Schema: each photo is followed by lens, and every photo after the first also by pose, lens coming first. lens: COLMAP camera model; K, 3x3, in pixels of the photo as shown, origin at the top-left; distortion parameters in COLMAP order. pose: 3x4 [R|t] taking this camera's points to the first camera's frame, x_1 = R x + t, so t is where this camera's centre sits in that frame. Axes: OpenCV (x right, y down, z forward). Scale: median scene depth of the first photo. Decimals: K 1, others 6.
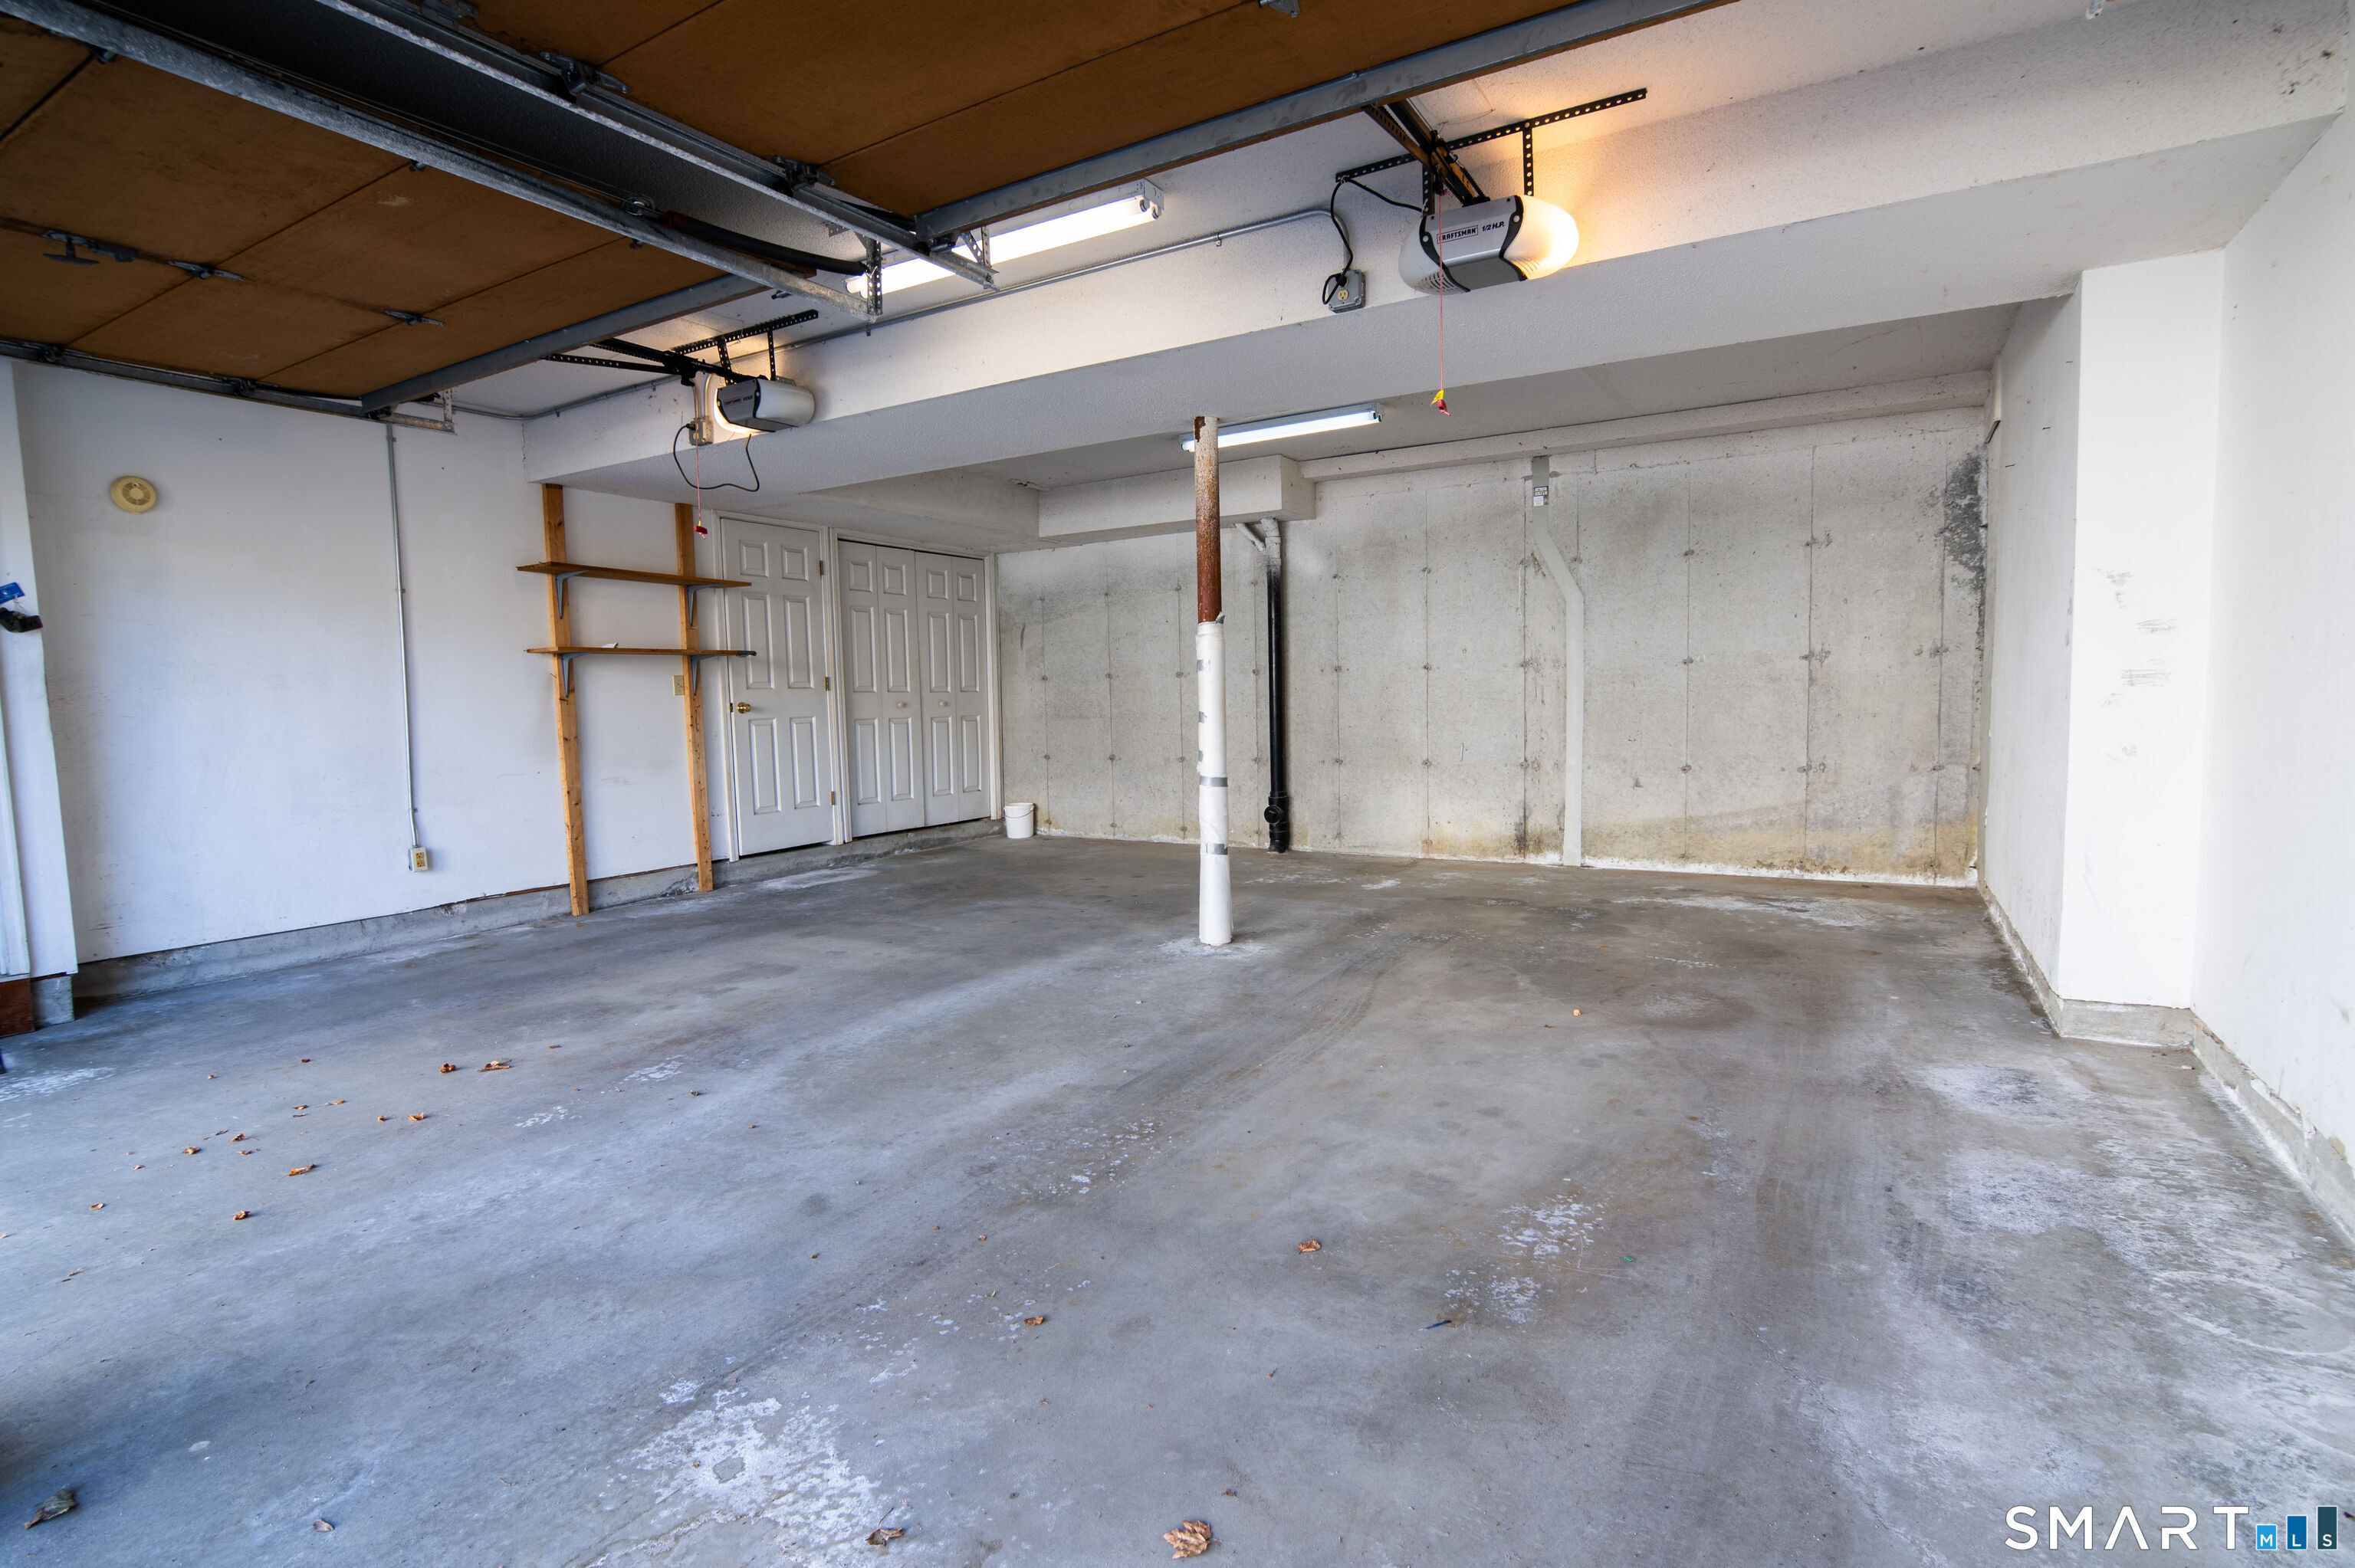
lens RADIAL K [[1151.5, 0, 1166.3], [0, 1151.5, 787.5], [0, 0, 1]] dist [-0.031666, 0.009114]
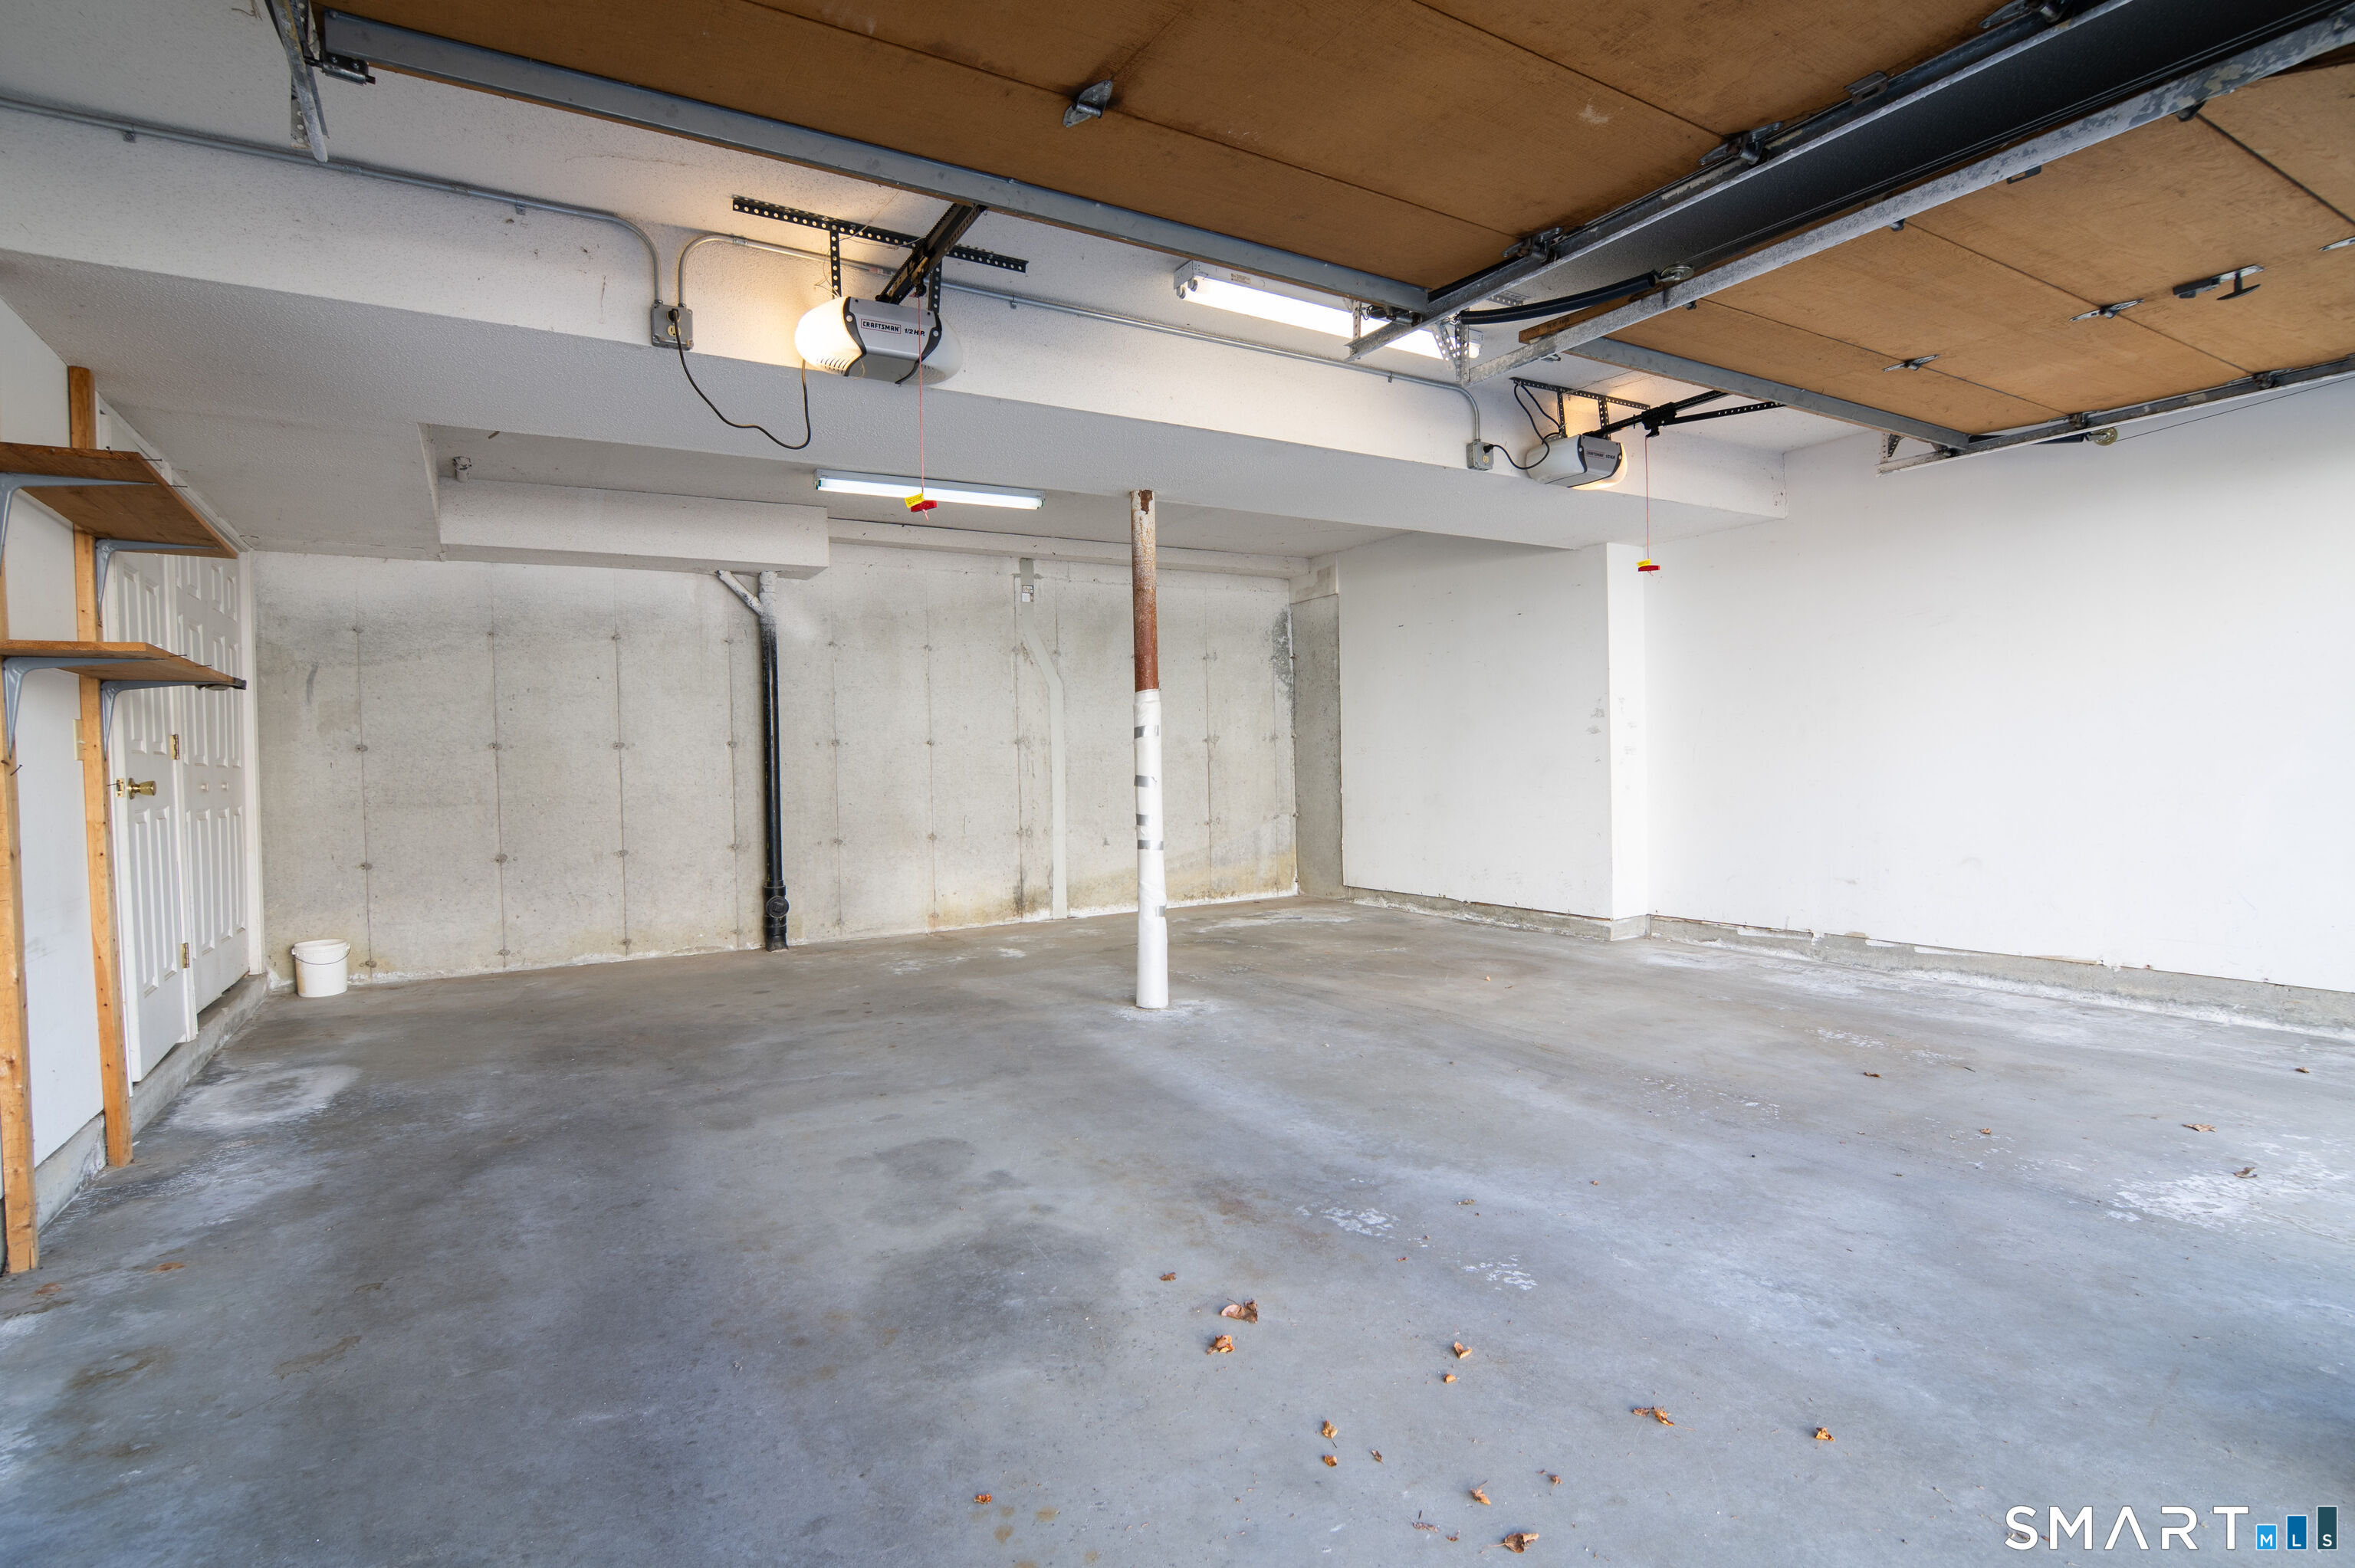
lens RADIAL K [[1151.5, 0, 1166.3], [0, 1151.5, 787.5], [0, 0, 1]] dist [-0.031666, 0.009114]
pose [[0.464104, -0.009773, 0.885727, -0.843408], [0.082277, 0.996092, -0.032121, -0.022473], [-0.881951, 0.087782, 0.463095, 0.511234]]
